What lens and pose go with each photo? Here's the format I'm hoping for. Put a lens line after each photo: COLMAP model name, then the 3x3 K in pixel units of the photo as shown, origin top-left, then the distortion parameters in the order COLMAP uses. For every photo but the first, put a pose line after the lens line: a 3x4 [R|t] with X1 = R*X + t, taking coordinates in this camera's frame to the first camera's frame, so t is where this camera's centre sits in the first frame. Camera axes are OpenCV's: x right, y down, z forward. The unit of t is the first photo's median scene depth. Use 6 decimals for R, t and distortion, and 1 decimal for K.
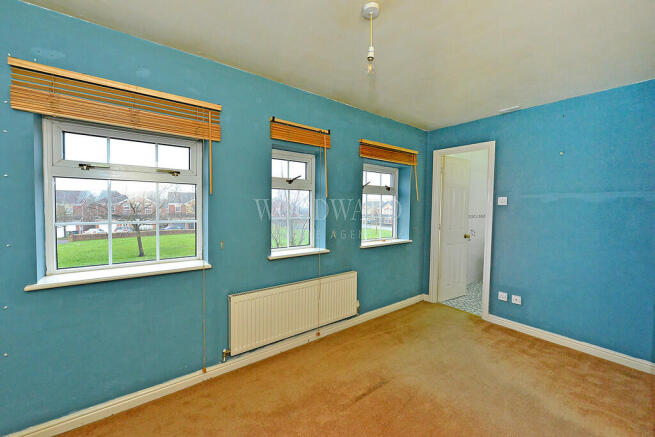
lens RADIAL K [[259.4, 0, 327.7], [0, 259.4, 212.3], [0, 0, 1]] dist [-0.017257, -0.000137]
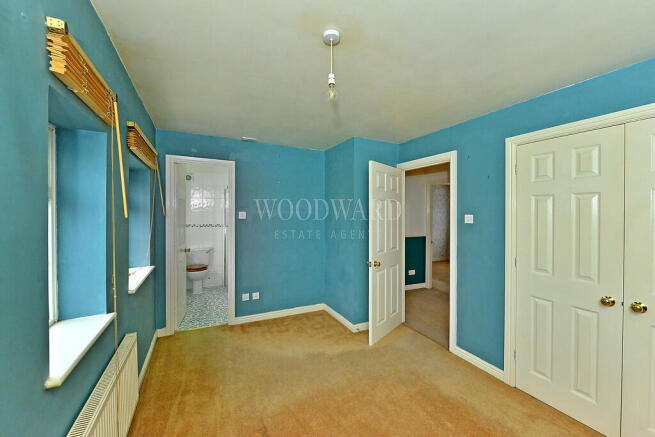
lens RADIAL K [[259.4, 0, 327.7], [0, 259.4, 212.3], [0, 0, 1]] dist [-0.017257, -0.000137]
pose [[0.201043, -0.011165, 0.979519, -0.414741], [0.024257, 0.999685, 0.006416, -0.059091], [-0.979282, 0.022471, 0.201250, 0.425313]]
